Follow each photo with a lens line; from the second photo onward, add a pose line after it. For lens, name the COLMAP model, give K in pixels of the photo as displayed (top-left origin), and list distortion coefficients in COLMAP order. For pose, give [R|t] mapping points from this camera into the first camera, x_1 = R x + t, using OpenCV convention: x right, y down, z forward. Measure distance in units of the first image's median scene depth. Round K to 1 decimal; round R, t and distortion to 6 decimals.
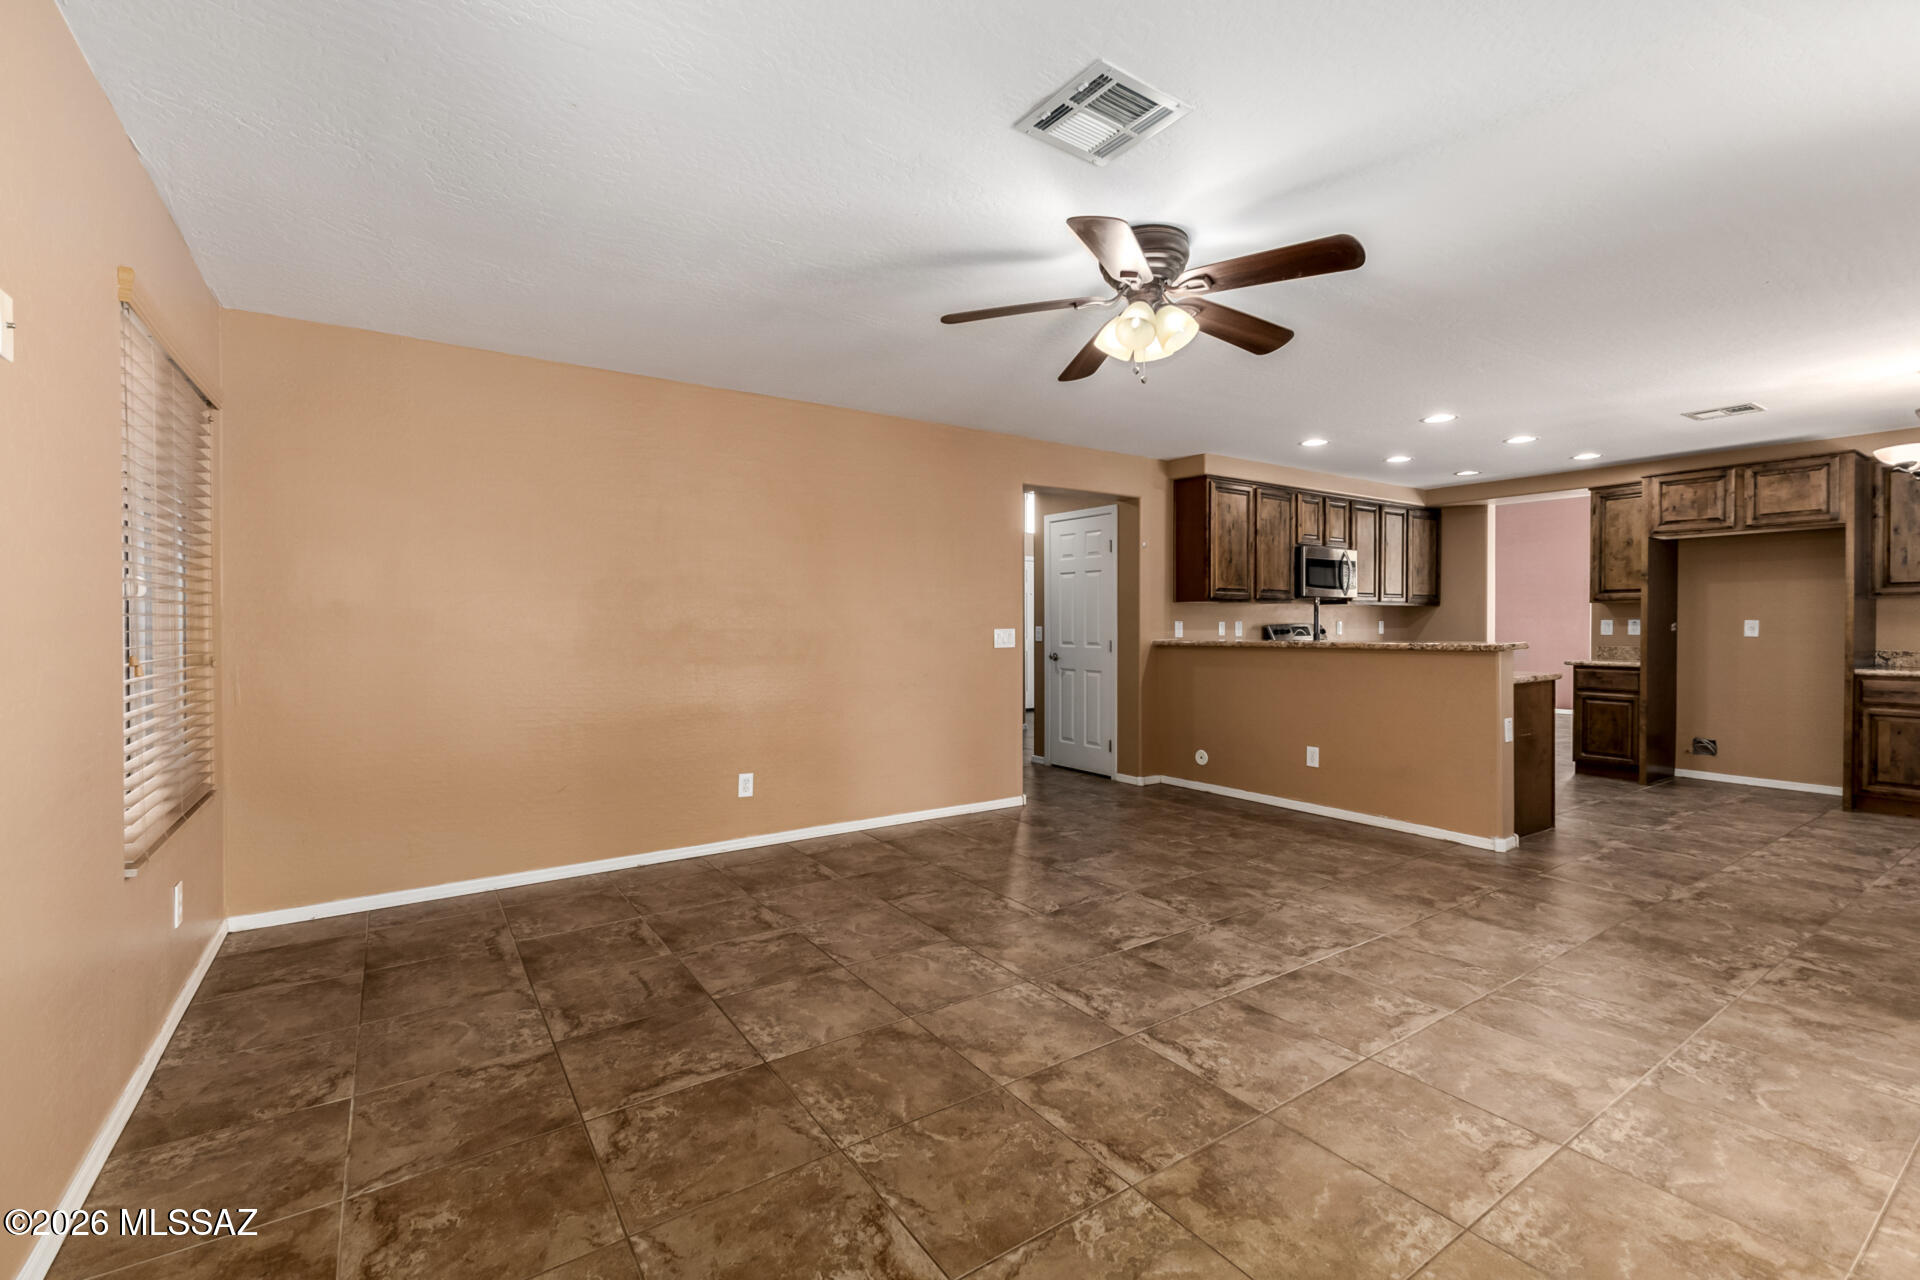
lens RADIAL K [[833.8, 0, 961.1], [0, 833.8, 640.9], [0, 0, 1]] dist [0.003210, -0.002523]
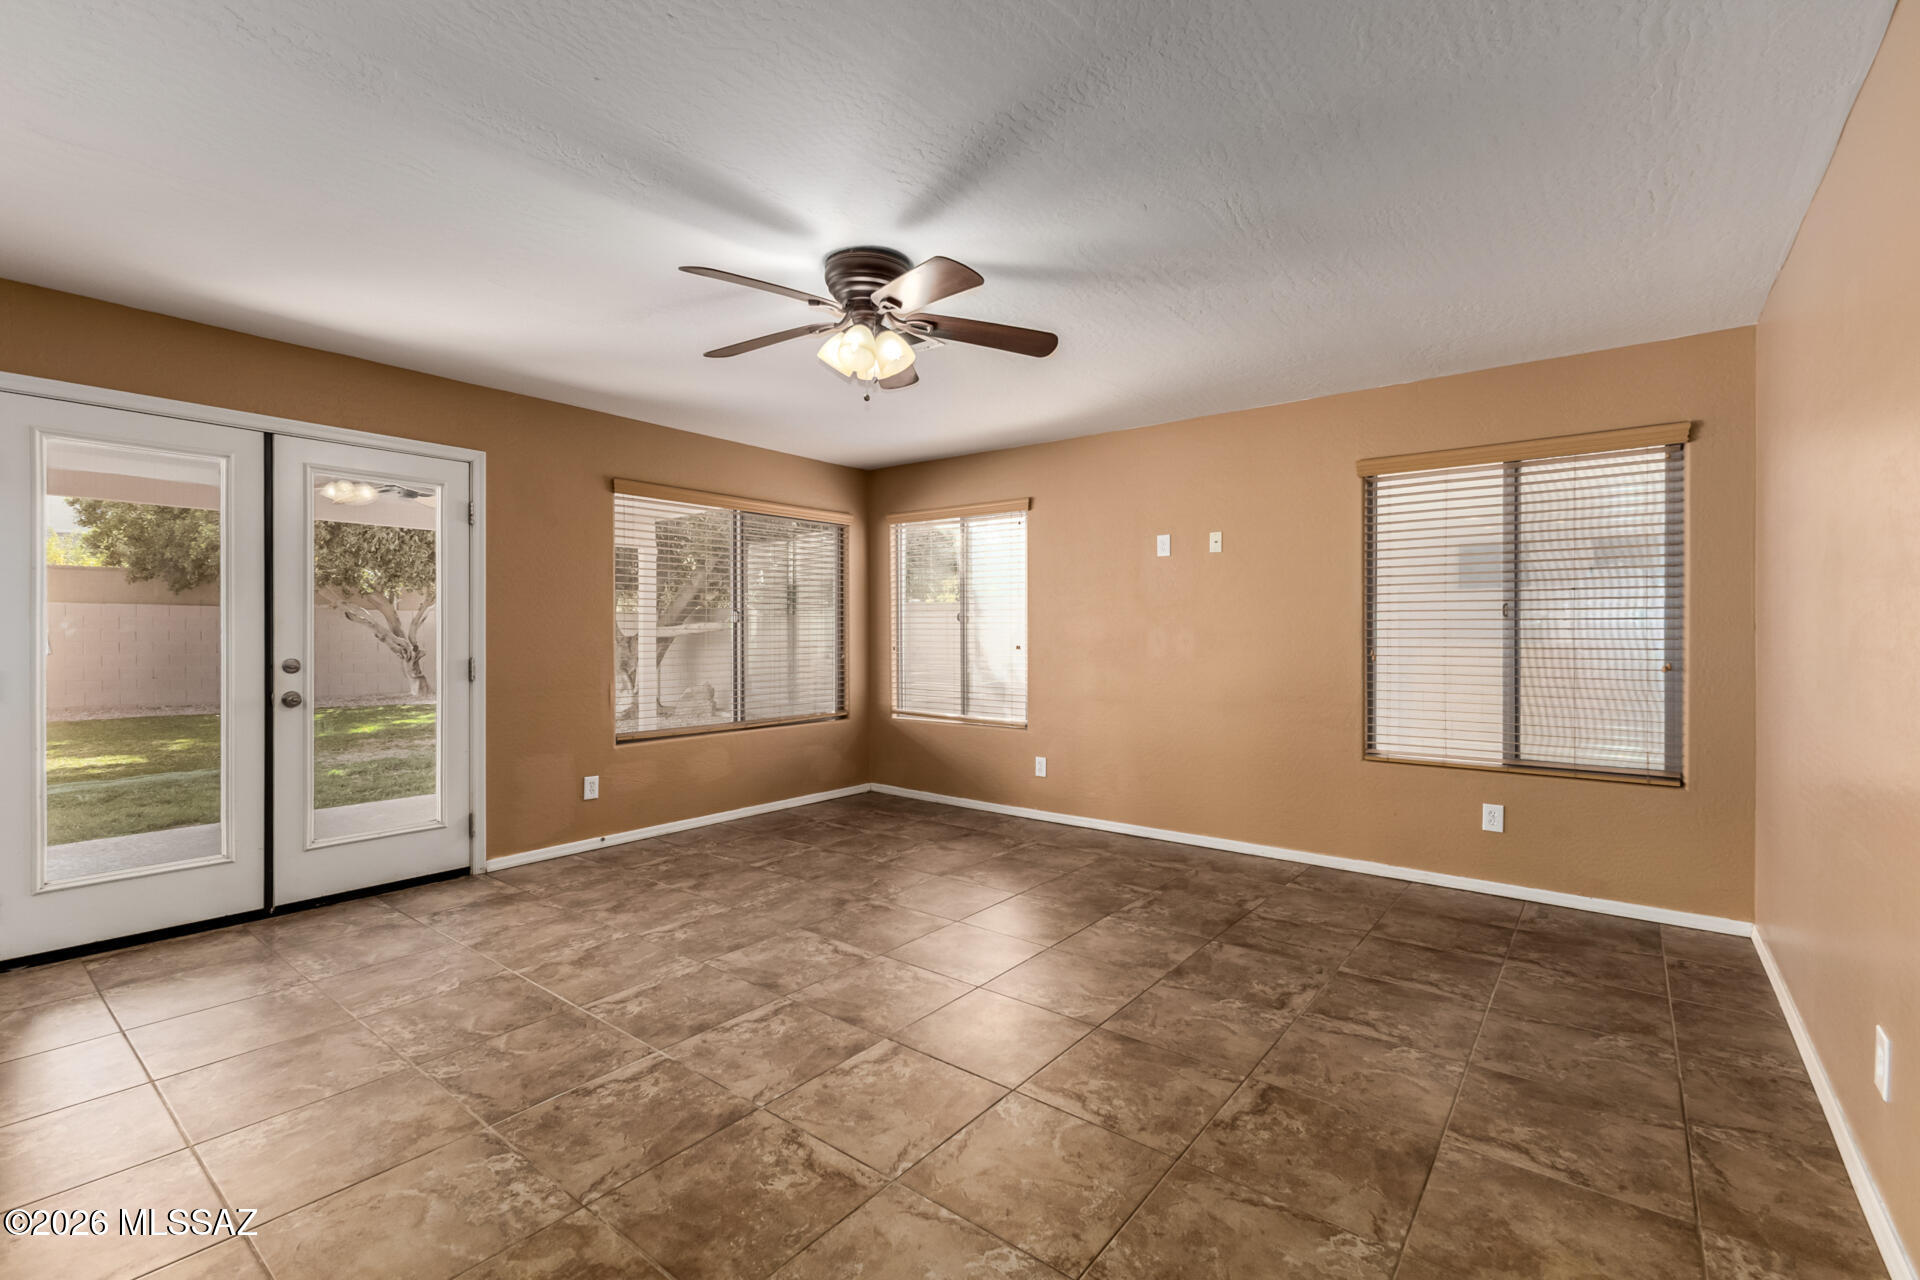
lens RADIAL K [[833.8, 0, 960.8], [0, 833.8, 634.5], [0, 0, 1]] dist [0.003210, -0.002523]
pose [[-0.954272, 0.001800, -0.298934, 0.398394], [-0.005432, 0.999712, 0.023360, -0.043925], [0.298890, 0.023916, -0.953988, 1.931043]]
